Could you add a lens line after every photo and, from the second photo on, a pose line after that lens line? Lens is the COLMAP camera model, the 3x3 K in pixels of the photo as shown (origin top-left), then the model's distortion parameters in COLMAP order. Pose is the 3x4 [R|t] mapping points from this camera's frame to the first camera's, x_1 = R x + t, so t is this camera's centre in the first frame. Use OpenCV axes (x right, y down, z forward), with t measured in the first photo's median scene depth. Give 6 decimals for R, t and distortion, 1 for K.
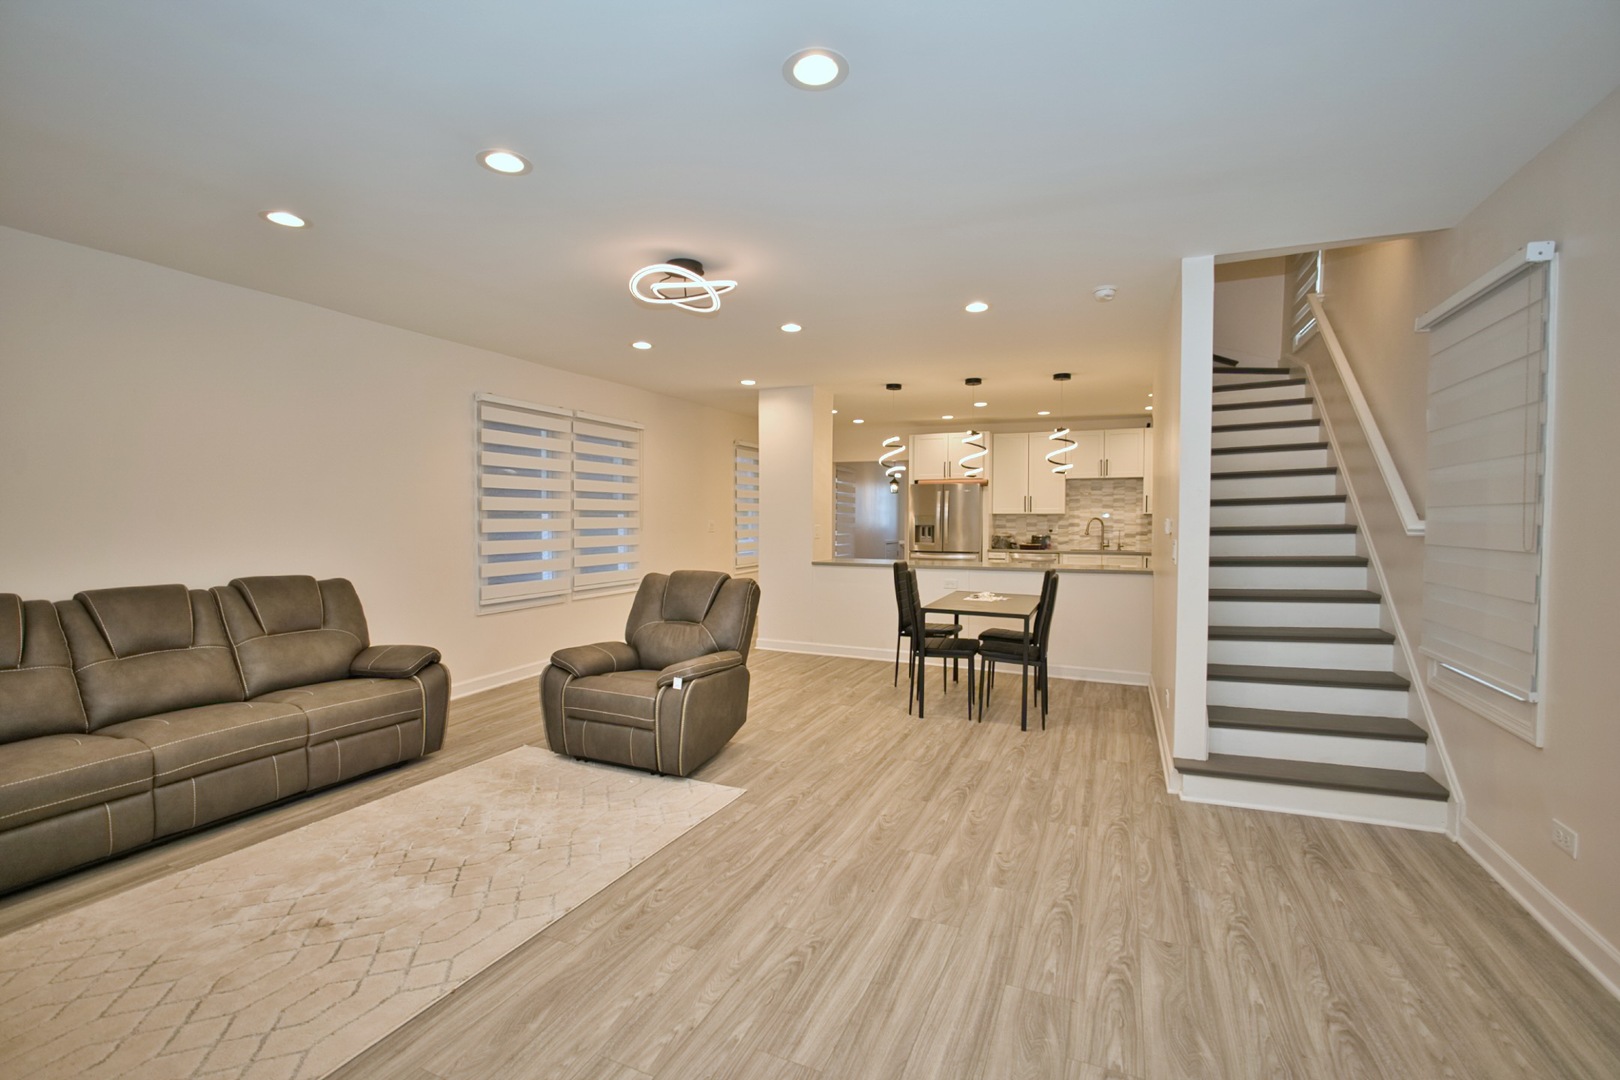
lens RADIAL K [[702.0, 0, 808.0], [0, 702.0, 546.4], [0, 0, 1]] dist [-0.020193, 0.005023]
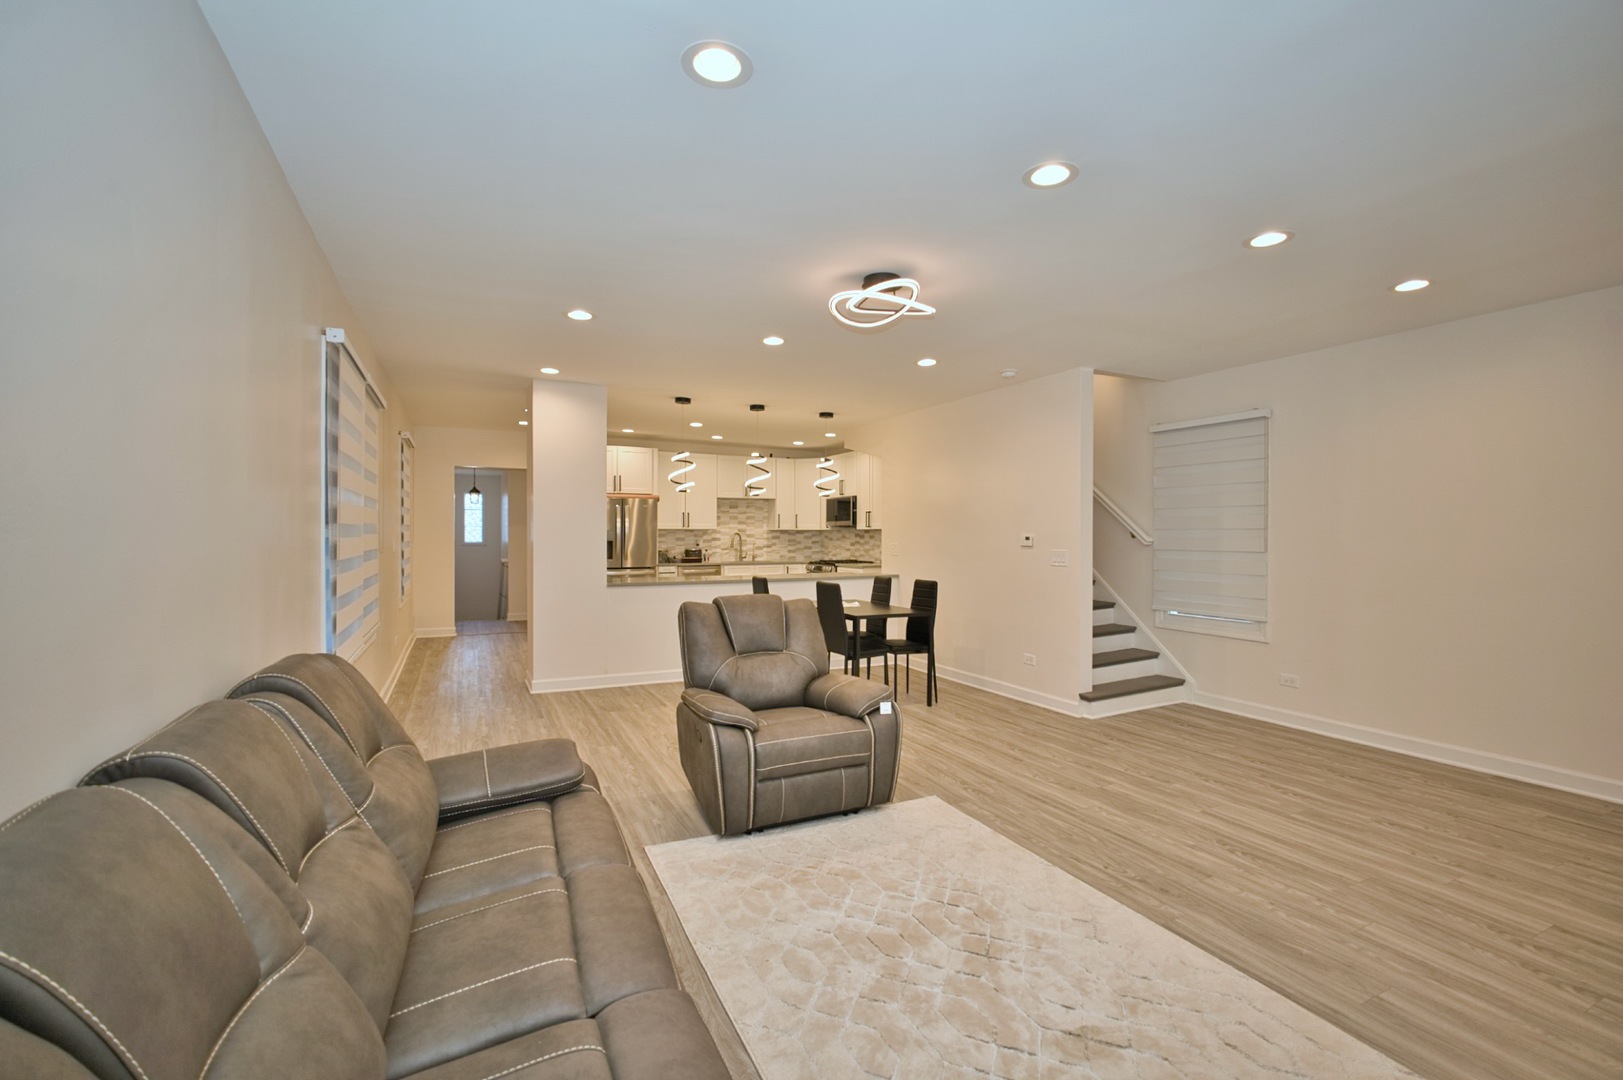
lens RADIAL K [[703.3, 0, 810.6], [0, 703.3, 540.4], [0, 0, 1]] dist [-0.020193, 0.005023]
pose [[0.642427, -0.008554, 0.766299, -1.013234], [0.029454, 0.999474, -0.013536, -0.026026], [-0.765780, 0.031267, 0.642342, 0.458101]]
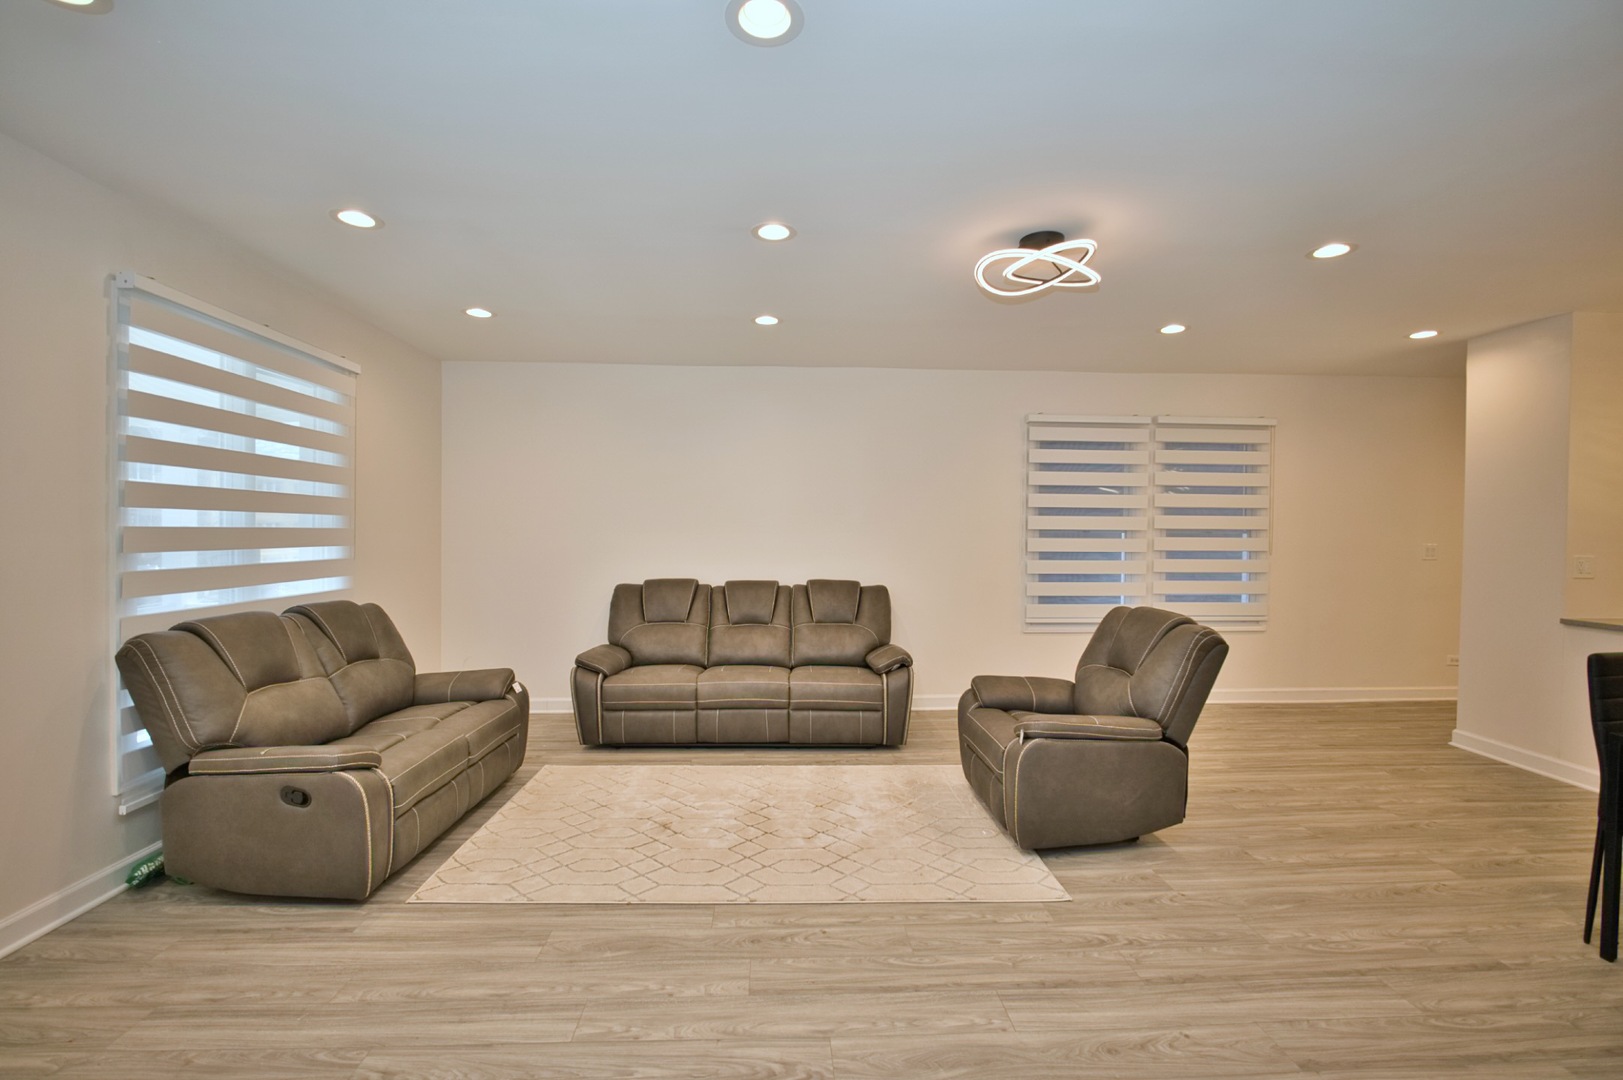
lens RADIAL K [[703.3, 0, 810.7], [0, 703.3, 543.6], [0, 0, 1]] dist [-0.020193, 0.005023]
pose [[0.453874, 0.018333, -0.890877, 0.455025], [-0.041813, 0.999125, -0.000742, -0.026492], [0.890084, 0.037587, 0.454244, 0.389446]]
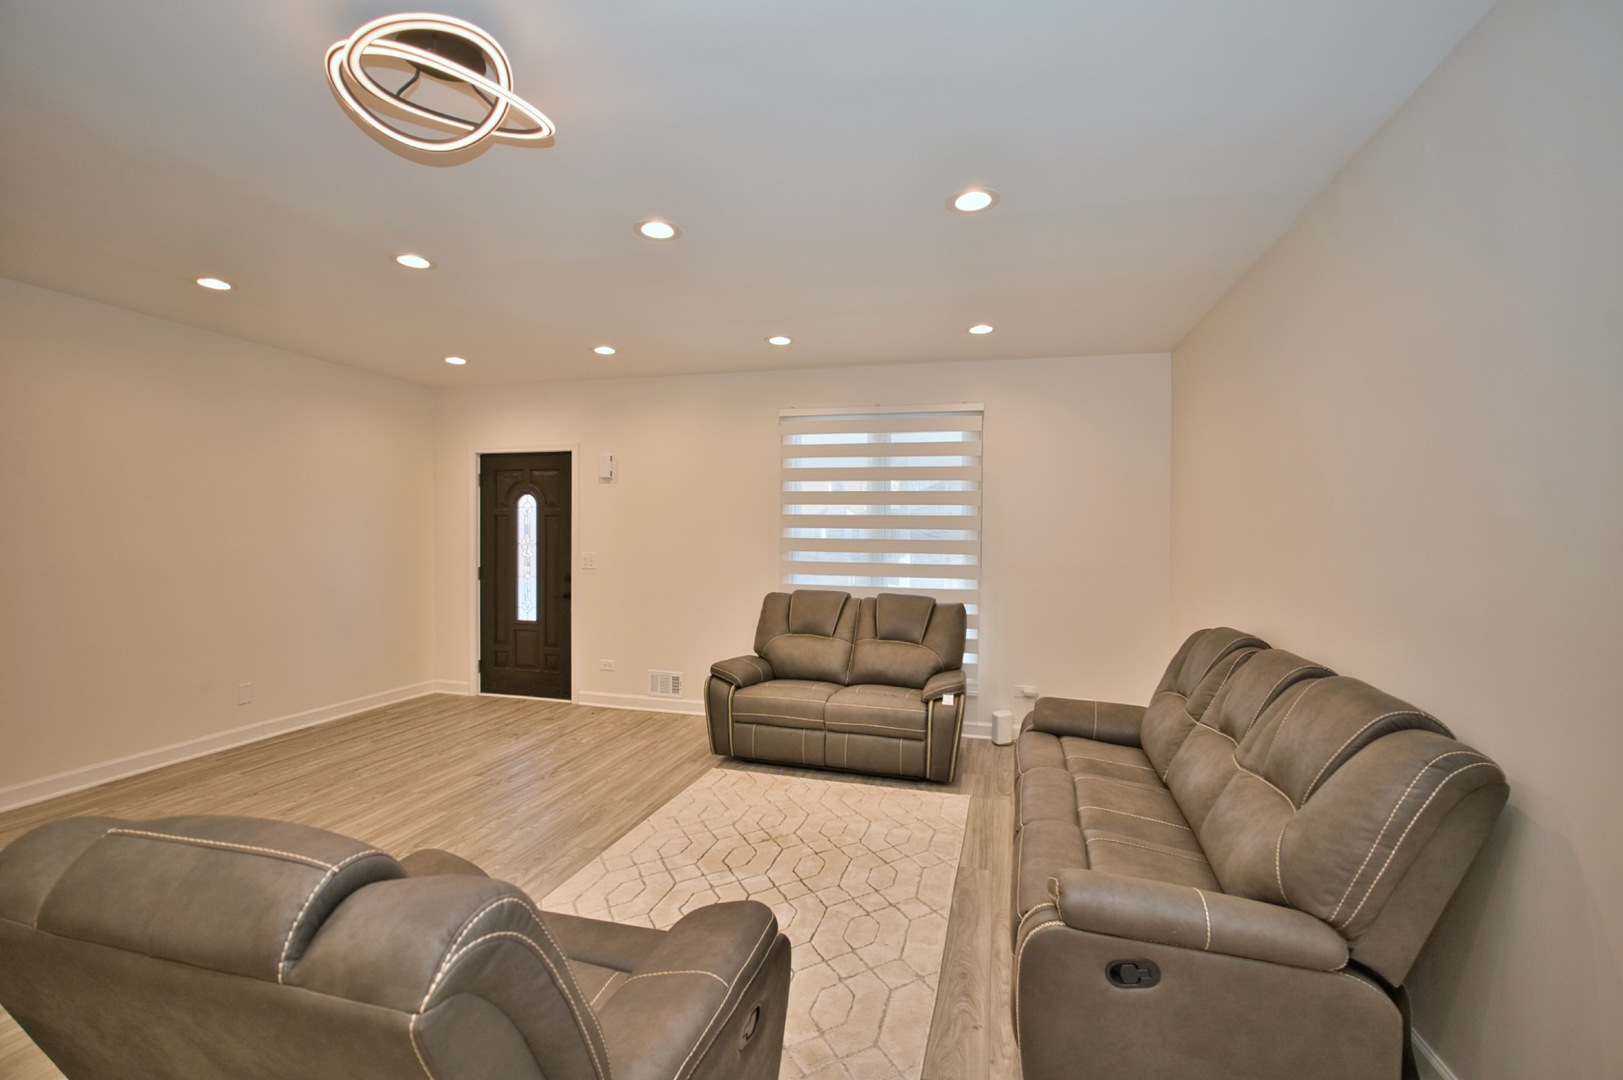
lens RADIAL K [[703.3, 0, 812.0], [0, 703.3, 540.5], [0, 0, 1]] dist [-0.020193, 0.005023]
pose [[-0.987317, -0.011106, -0.158374, -0.366348], [-0.018549, 0.998788, 0.045592, -0.079006], [0.157676, 0.047952, -0.986326, 1.559928]]
